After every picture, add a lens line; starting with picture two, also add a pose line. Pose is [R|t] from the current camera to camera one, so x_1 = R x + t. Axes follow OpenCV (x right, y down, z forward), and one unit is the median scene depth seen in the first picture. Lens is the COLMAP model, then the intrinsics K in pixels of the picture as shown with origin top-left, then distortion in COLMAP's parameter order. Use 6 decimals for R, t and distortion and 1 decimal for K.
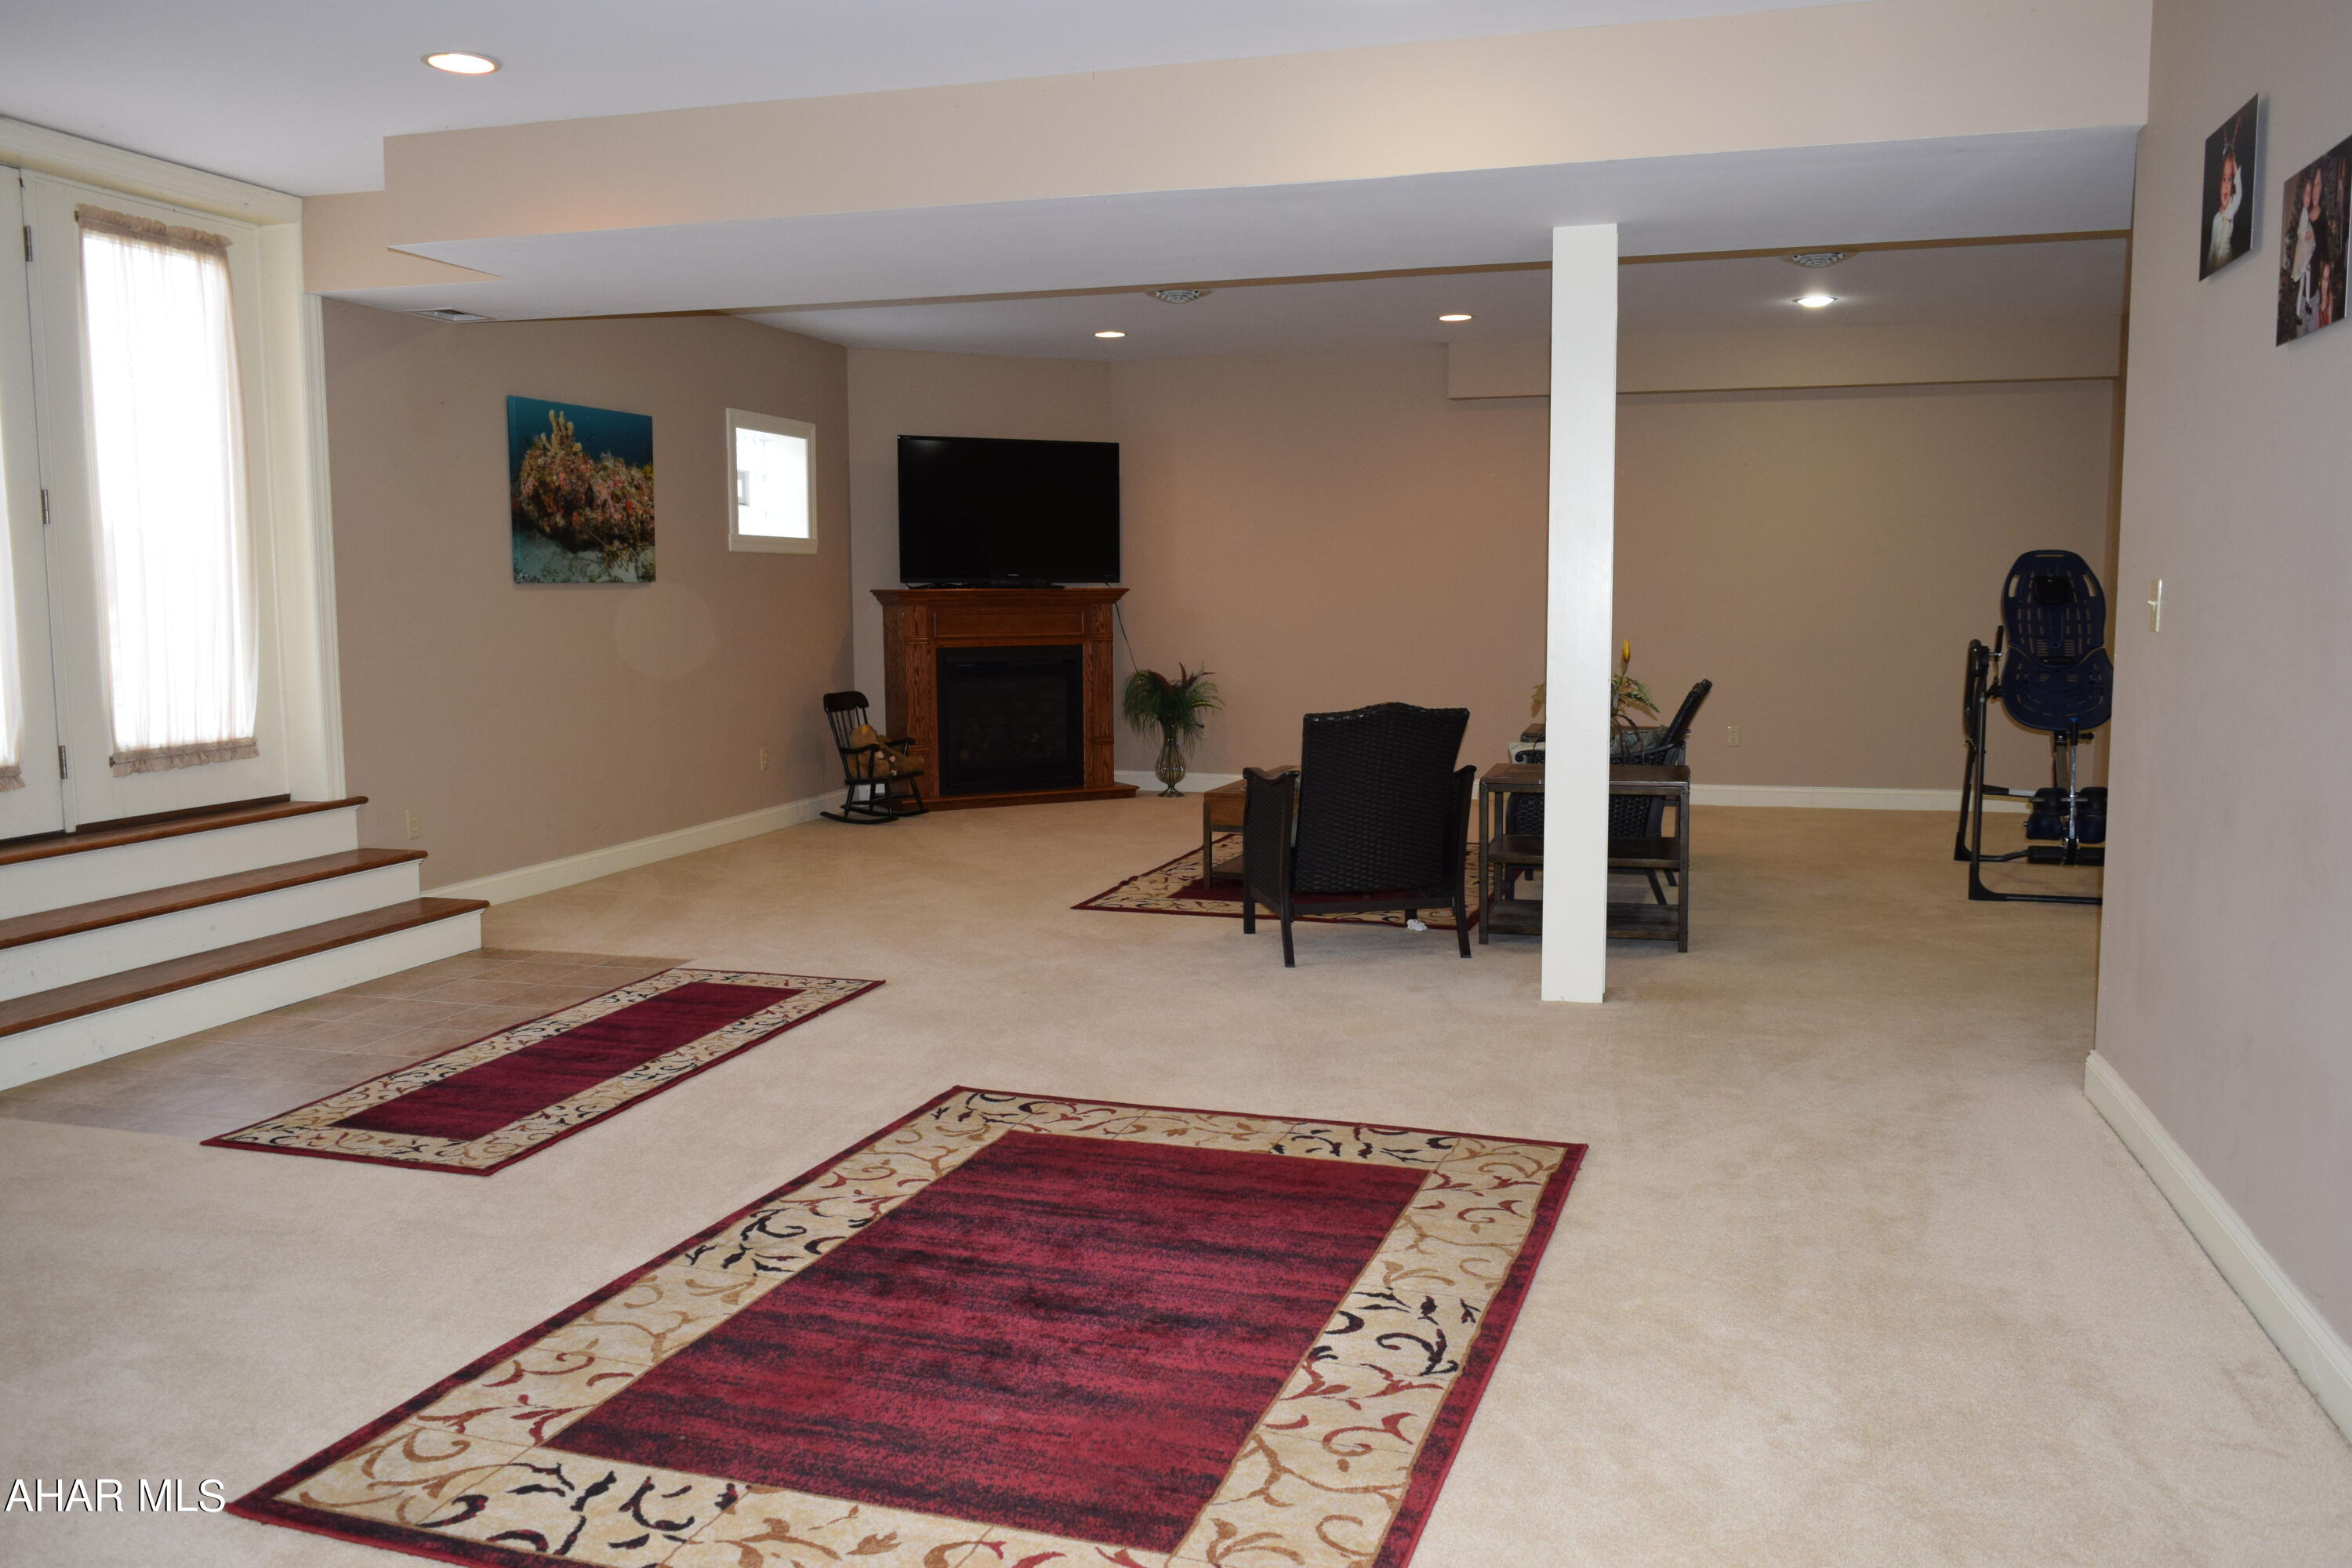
lens RADIAL K [[1821.6, 0, 1176.6], [0, 1821.6, 778.2], [0, 0, 1]] dist [-0.016597, 0.011835]
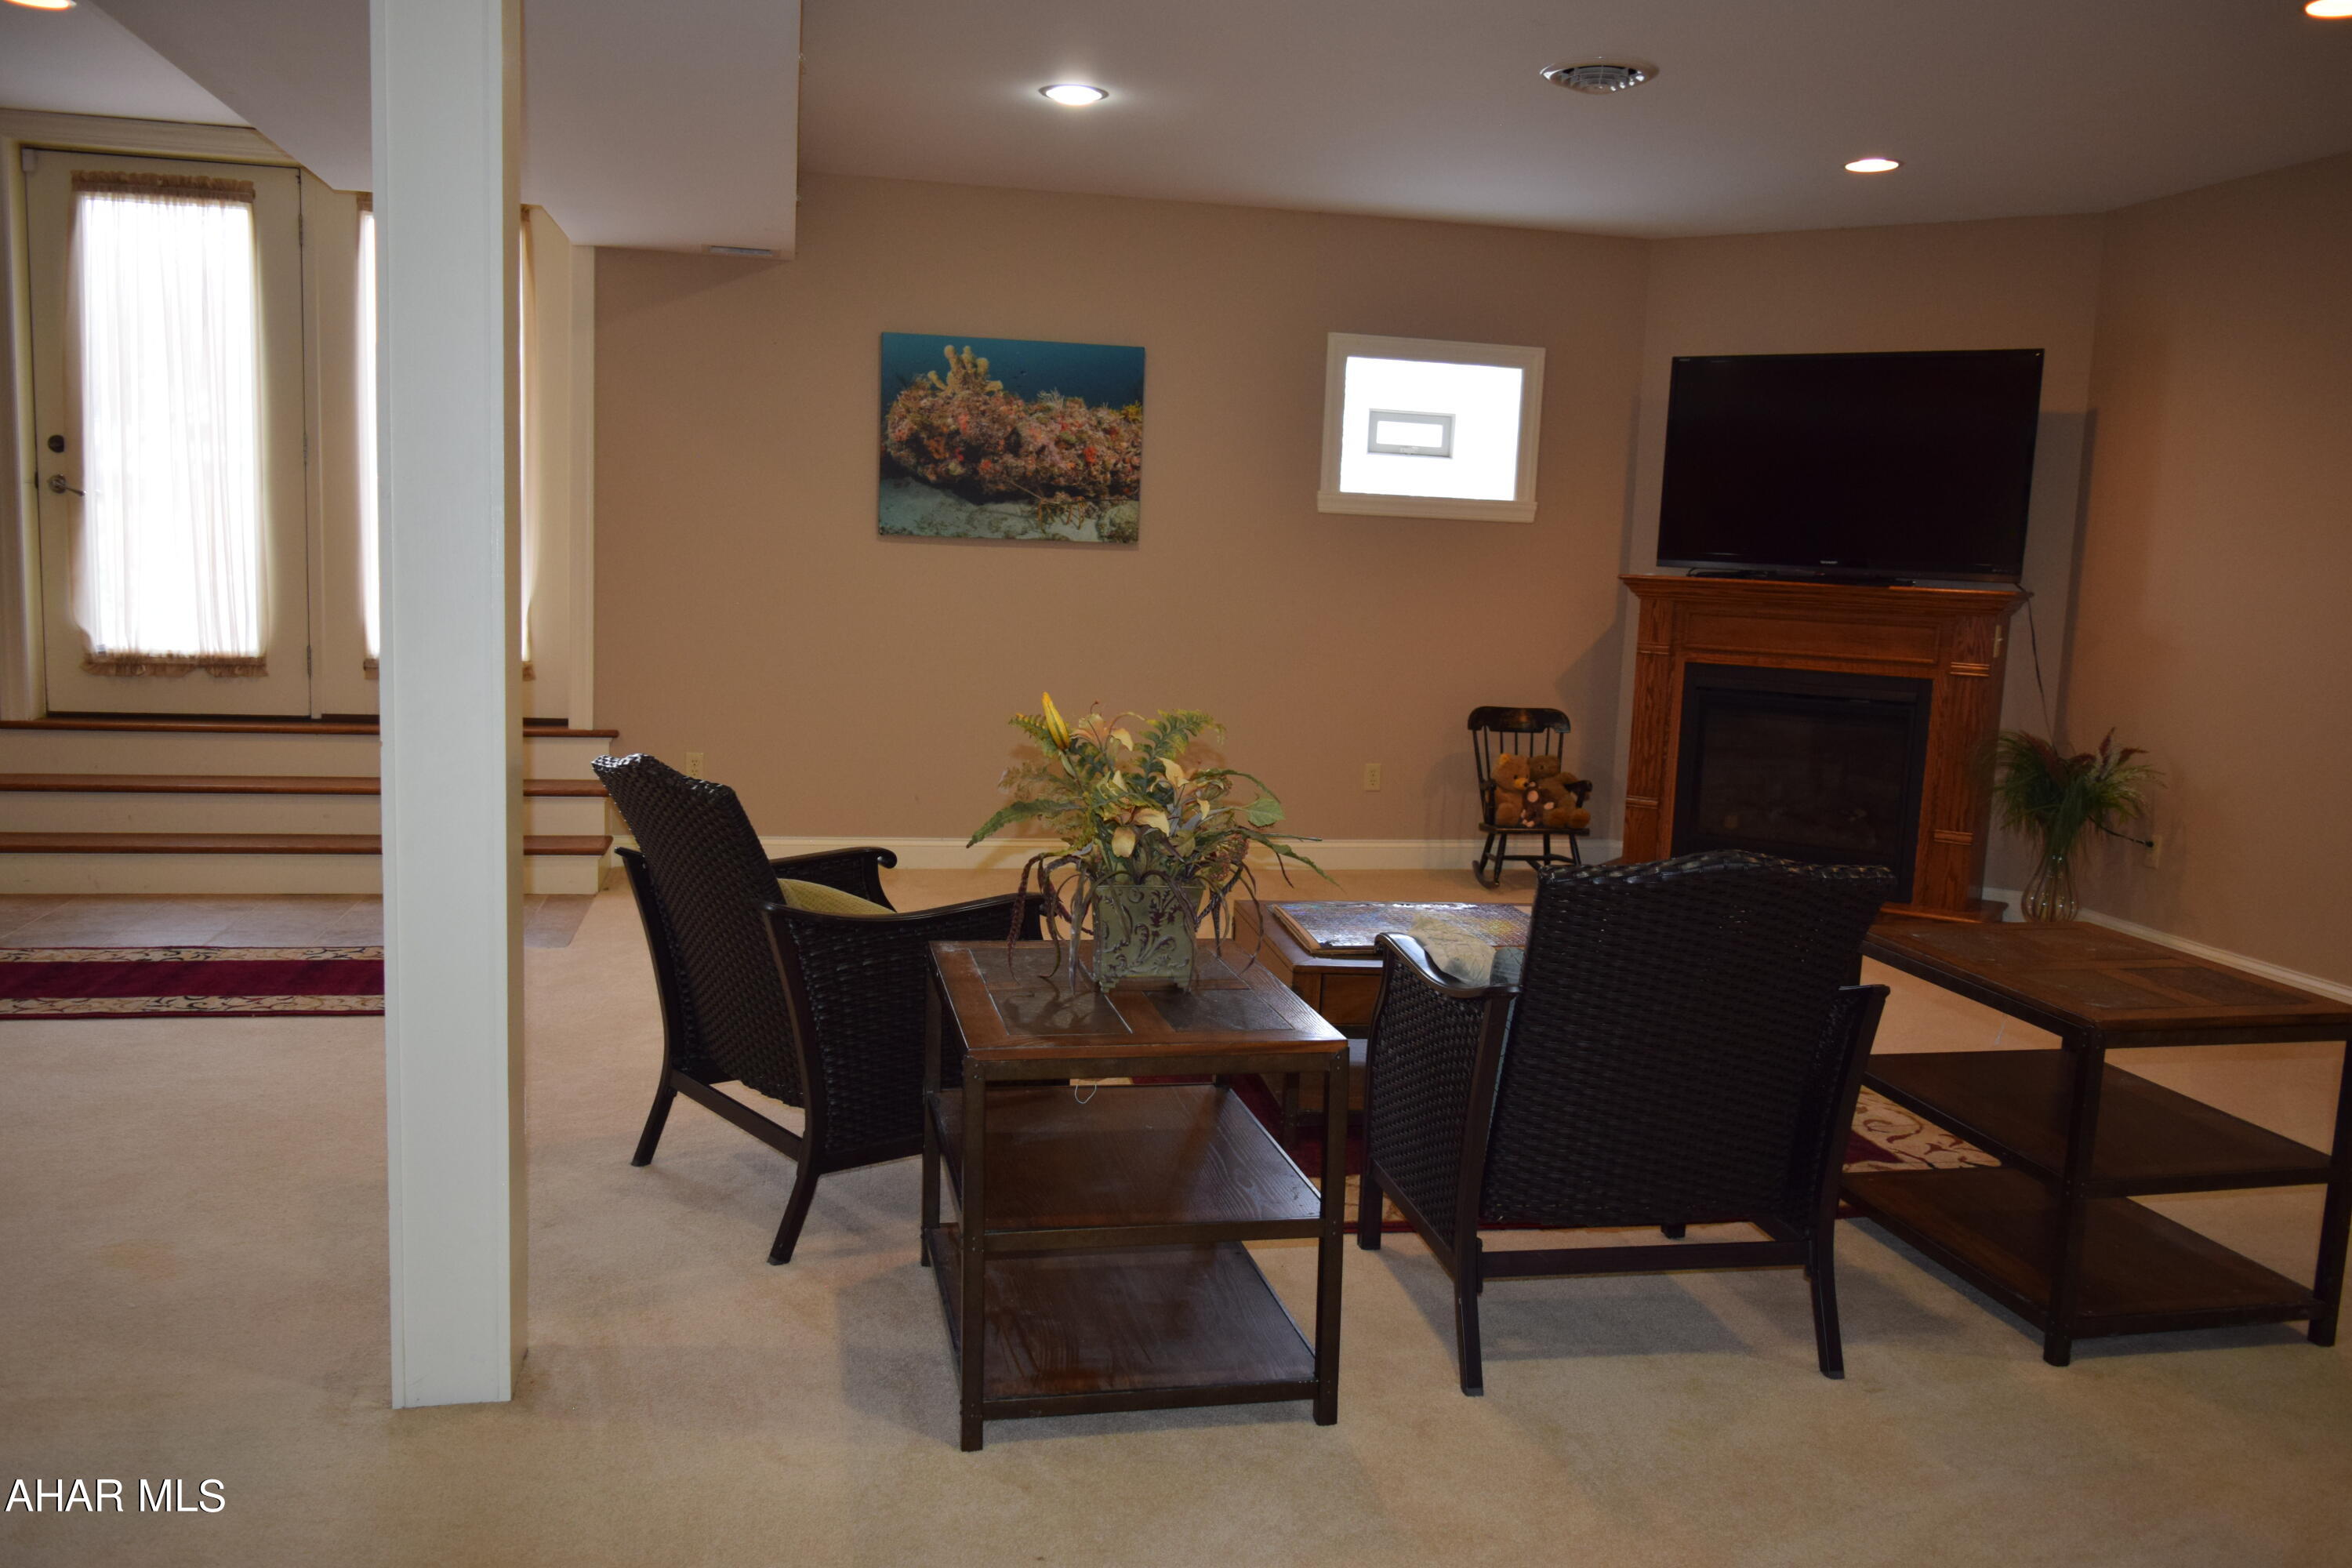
lens RADIAL K [[1821.6, 0, 1172.0], [0, 1821.6, 786.9], [0, 0, 1]] dist [-0.016597, 0.011835]
pose [[0.462312, 0.141579, -0.875342, 0.498707], [-0.135541, 0.986853, 0.088029, -0.075722], [0.876297, 0.077947, 0.475424, 0.643163]]
